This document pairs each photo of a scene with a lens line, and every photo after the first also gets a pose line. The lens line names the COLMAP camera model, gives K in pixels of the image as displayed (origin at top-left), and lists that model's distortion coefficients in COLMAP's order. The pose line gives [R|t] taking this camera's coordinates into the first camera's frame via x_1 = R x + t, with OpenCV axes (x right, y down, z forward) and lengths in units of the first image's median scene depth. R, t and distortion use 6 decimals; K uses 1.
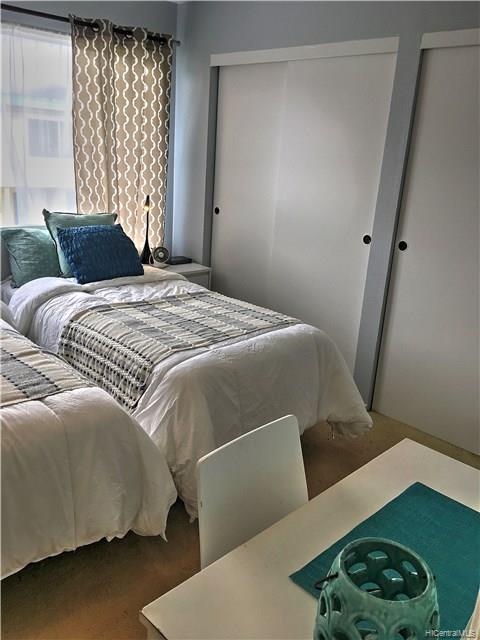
lens RADIAL K [[539.7, 0, 241.3], [0, 539.7, 309.6], [0, 0, 1]] dist [0.084505, -0.134305]
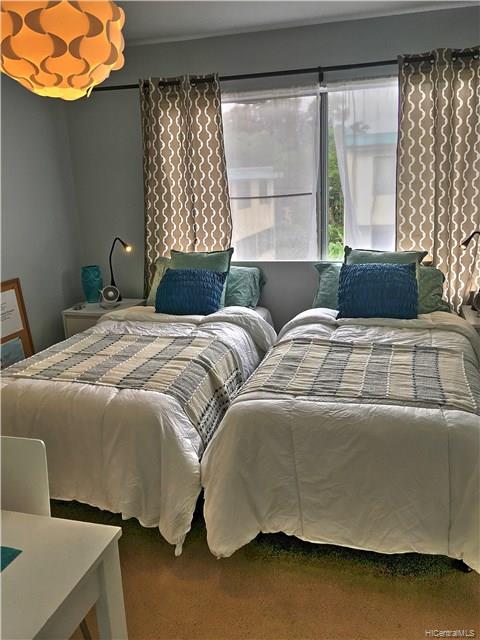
lens RADIAL K [[539.7, 0, 241.3], [0, 539.7, 309.6], [0, 0, 1]] dist [0.084505, -0.134305]
pose [[0.475897, 0.123952, -0.870723, 0.475468], [-0.174454, 0.983651, 0.044679, -0.071196], [0.862025, 0.130639, 0.489740, 0.308773]]
